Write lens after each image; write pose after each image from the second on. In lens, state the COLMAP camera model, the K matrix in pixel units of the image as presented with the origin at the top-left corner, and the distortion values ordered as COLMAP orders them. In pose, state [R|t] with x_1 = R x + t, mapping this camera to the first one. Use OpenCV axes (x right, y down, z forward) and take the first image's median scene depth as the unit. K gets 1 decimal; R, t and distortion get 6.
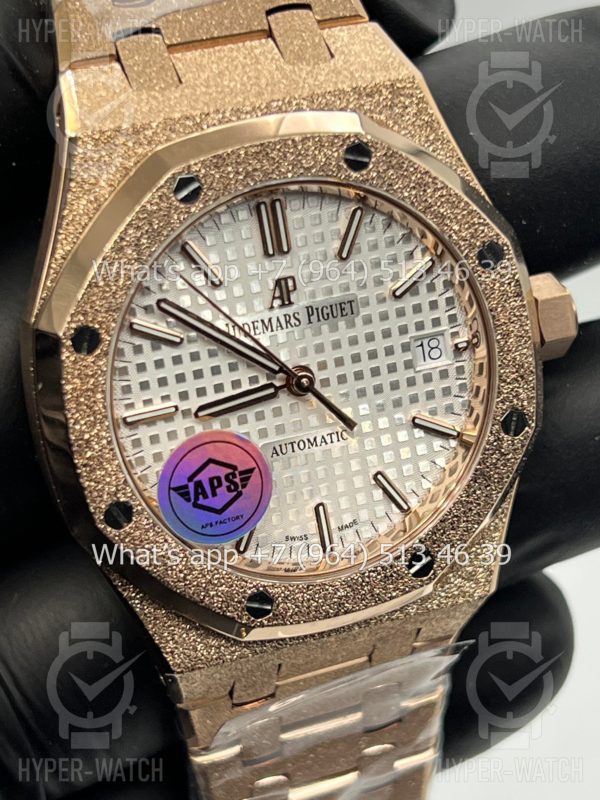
lens RADIAL K [[1896.9, 0, 300.0], [0, 1896.9, 400.0], [0, 0, 1]] dist [0.517055, -0.048027]
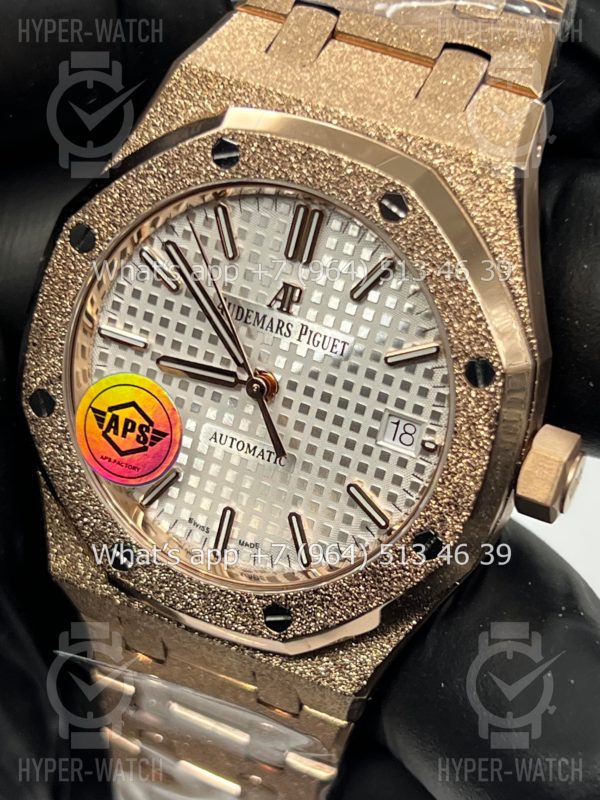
lens RADIAL K [[1896.9, 0, 300.0], [0, 1896.9, 400.0], [0, 0, 1]] dist [0.517055, -0.048027]
pose [[0.709531, 0.489182, -0.507214, 0.517976], [-0.488609, 0.860184, 0.146098, -0.157927], [0.507766, 0.144169, 0.849346, 0.178528]]
